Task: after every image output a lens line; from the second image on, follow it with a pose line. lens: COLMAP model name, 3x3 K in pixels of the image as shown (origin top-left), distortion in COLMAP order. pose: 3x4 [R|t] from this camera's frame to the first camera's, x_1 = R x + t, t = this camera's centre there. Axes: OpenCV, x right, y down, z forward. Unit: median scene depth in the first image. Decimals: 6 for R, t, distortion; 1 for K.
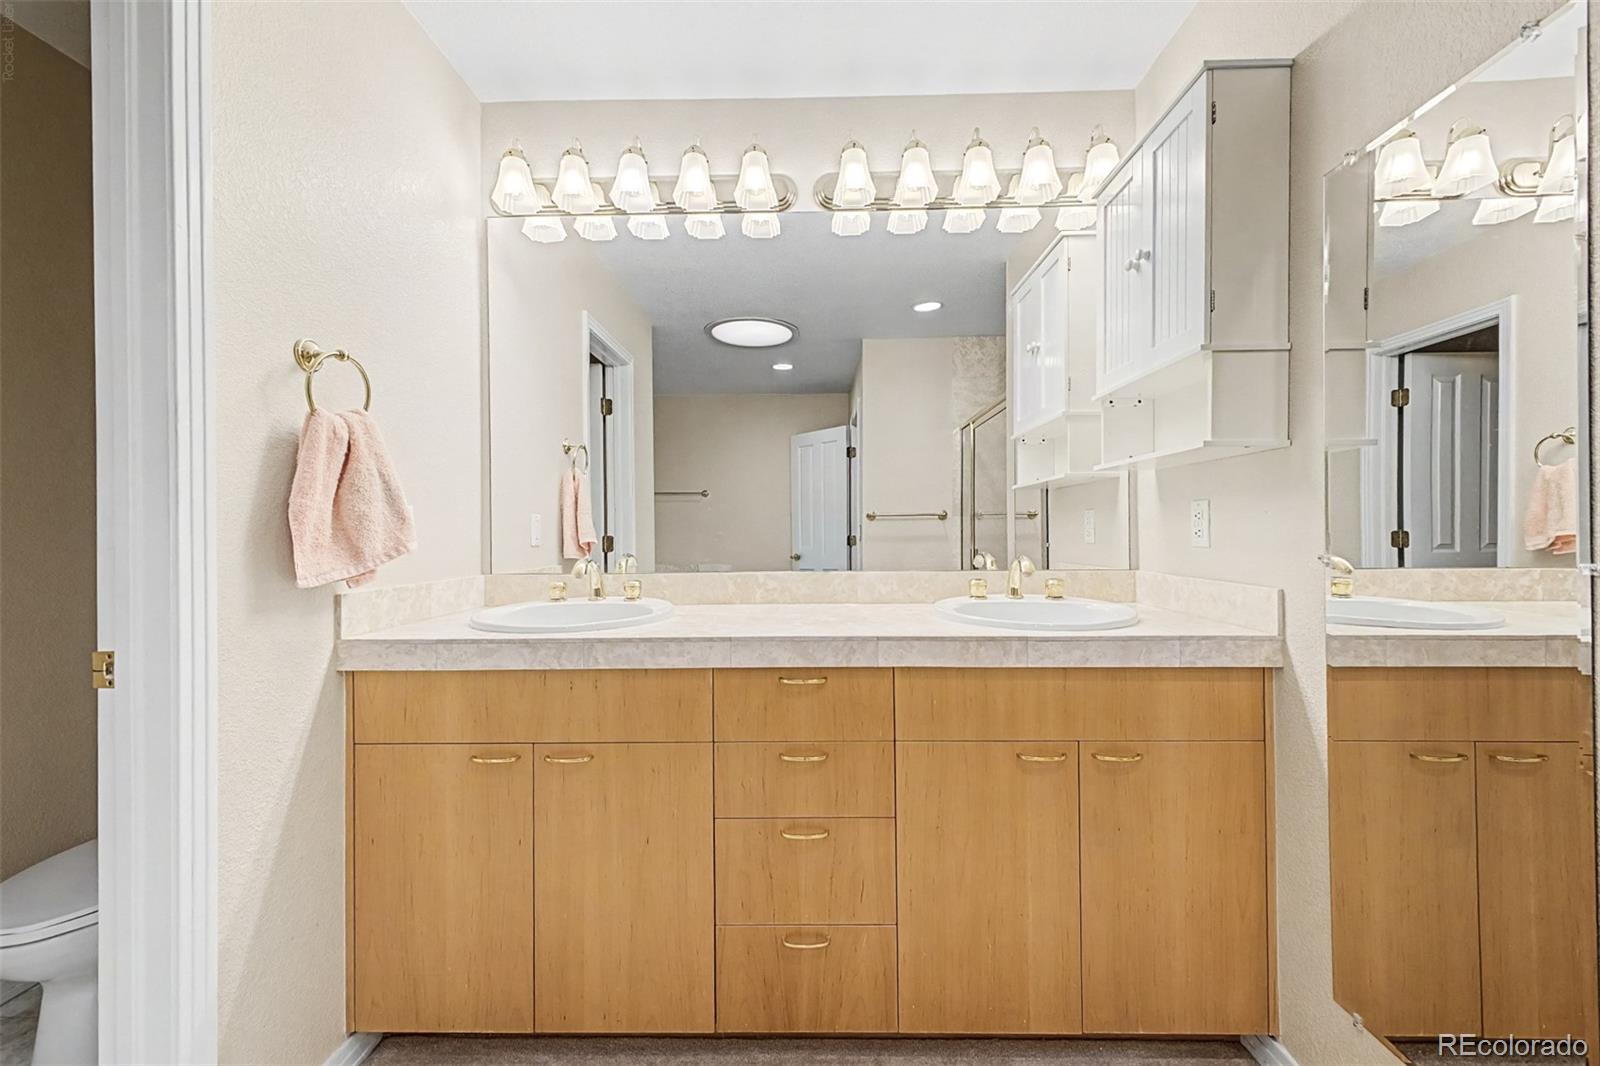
lens RADIAL K [[629.6, 0, 799.2], [0, 629.6, 529.6], [0, 0, 1]] dist [0.023569, -0.009167]
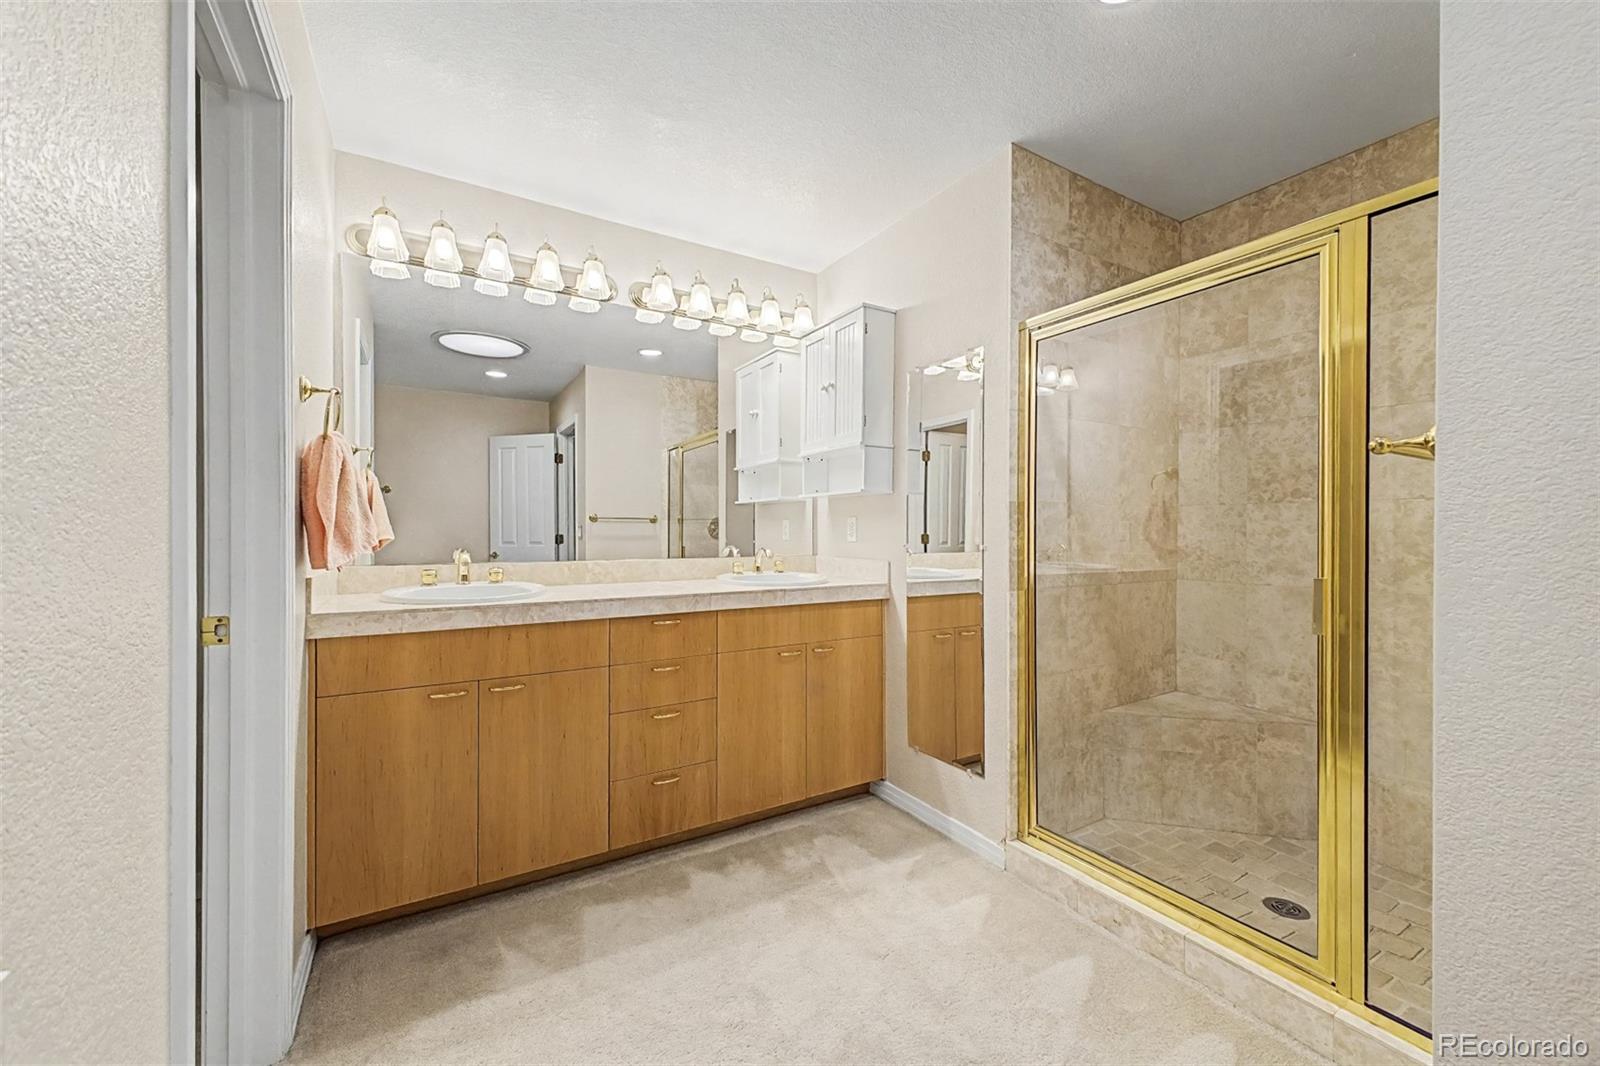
lens RADIAL K [[629.6, 0, 799.2], [0, 629.6, 529.6], [0, 0, 1]] dist [0.023569, -0.009167]
pose [[0.844450, 0.011056, 0.535520, -0.449401], [-0.009551, 0.999939, -0.005583, 0.003610], [-0.535549, -0.000400, 0.844504, -0.440120]]
